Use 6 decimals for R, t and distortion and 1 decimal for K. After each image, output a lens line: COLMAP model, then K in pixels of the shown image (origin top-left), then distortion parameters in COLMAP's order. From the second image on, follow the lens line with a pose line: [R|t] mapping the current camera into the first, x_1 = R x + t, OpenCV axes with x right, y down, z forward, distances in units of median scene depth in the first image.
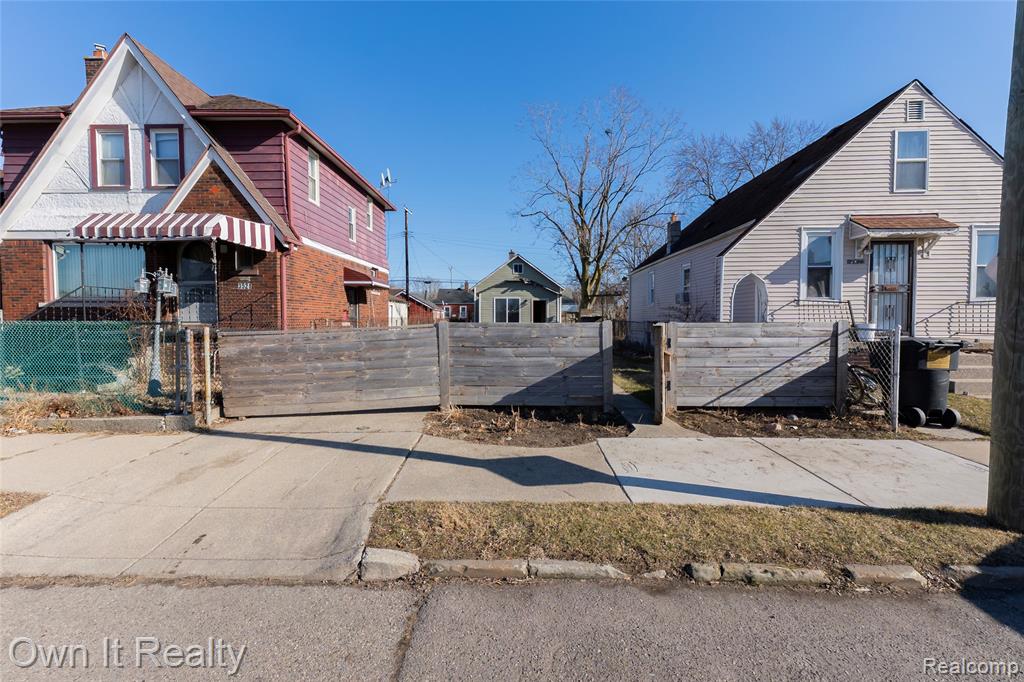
lens RADIAL K [[429.6, 0, 511.0], [0, 429.6, 339.3], [0, 0, 1]] dist [0.008542, -0.000615]
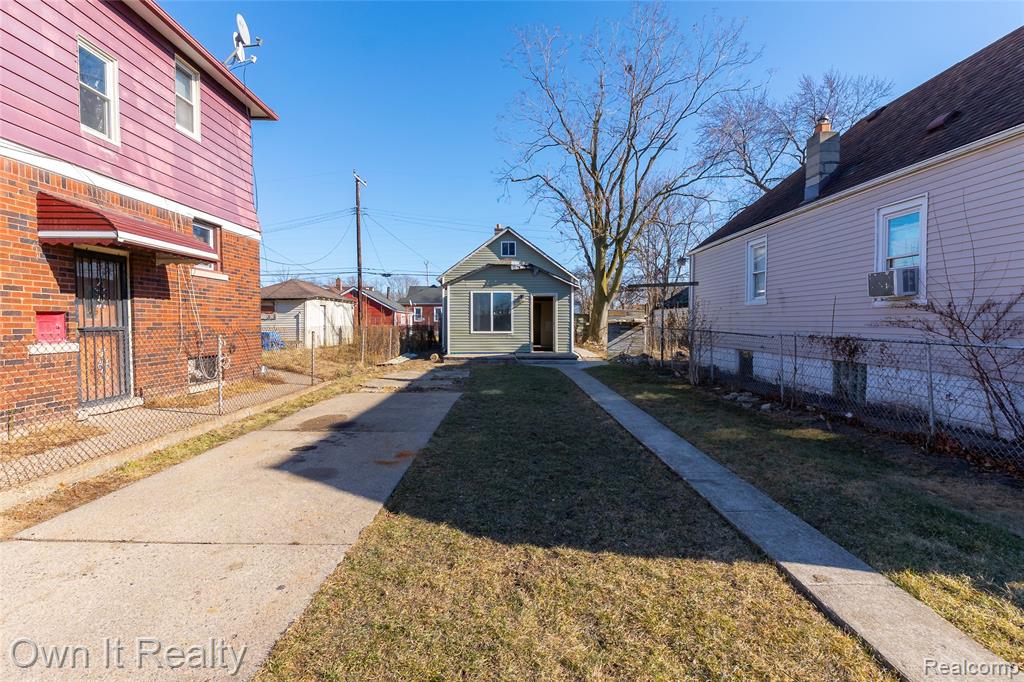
lens RADIAL K [[453.0, 0, 512.0], [0, 453.0, 341.0], [0, 0, 1]] dist [-0.005491, 0.000287]
pose [[0.999485, -0.003258, 0.031928, -0.000662], [0.003407, 0.999983, -0.004627, -0.018762], [-0.031913, 0.004733, 0.999479, 0.294128]]
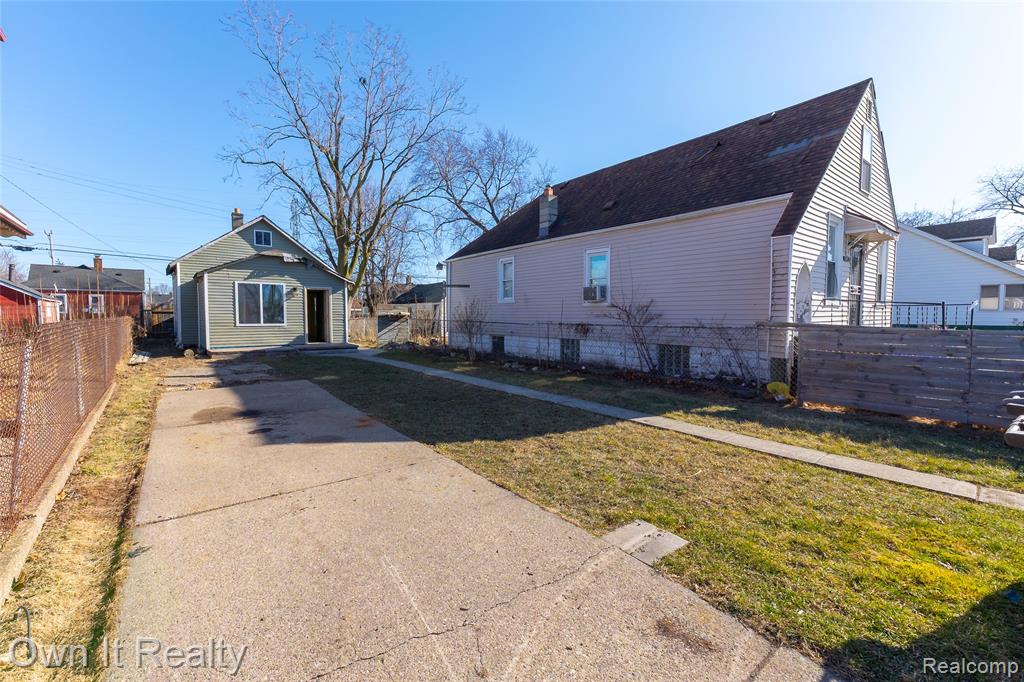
lens RADIAL K [[429.6, 0, 511.0], [0, 429.6, 339.3], [0, 0, 1]] dist [0.008542, -0.000615]
pose [[0.762585, -0.035224, 0.645928, -0.119239], [0.028647, 0.999376, 0.020678, -0.016817], [-0.646254, 0.002735, 0.763118, 0.266553]]
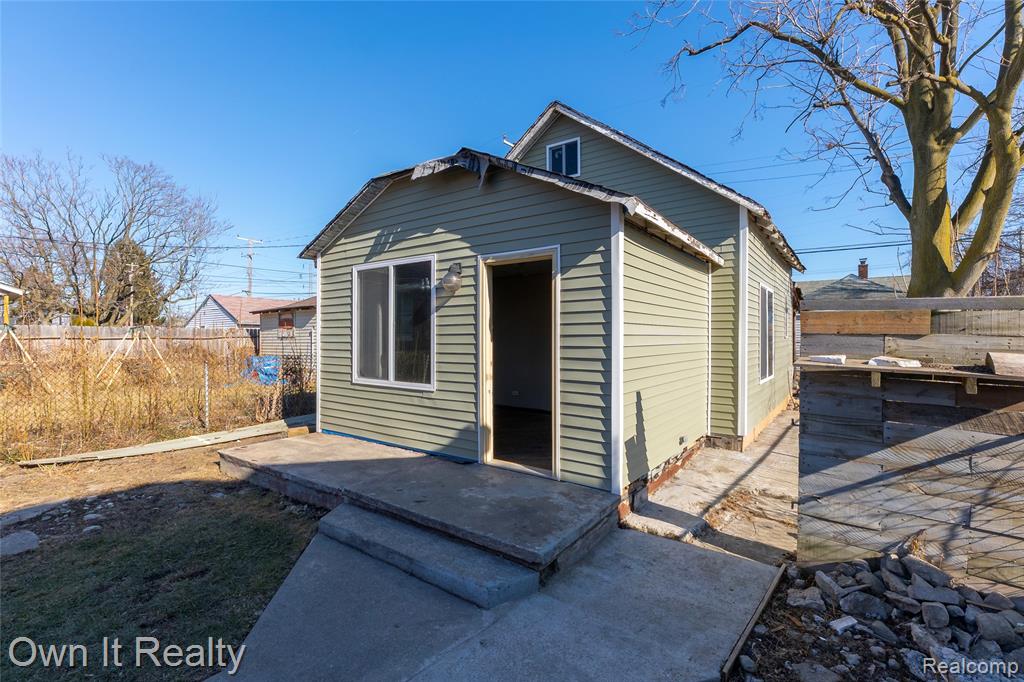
lens RADIAL K [[462.1, 0, 517.2], [0, 462.1, 337.9], [0, 0, 1]] dist [-0.000639, 0.000016]
pose [[0.821828, 0.001969, -0.569732, 0.150412], [-0.025296, 0.999134, -0.033036, -0.047210], [0.569174, 0.041562, 0.821166, 0.746252]]
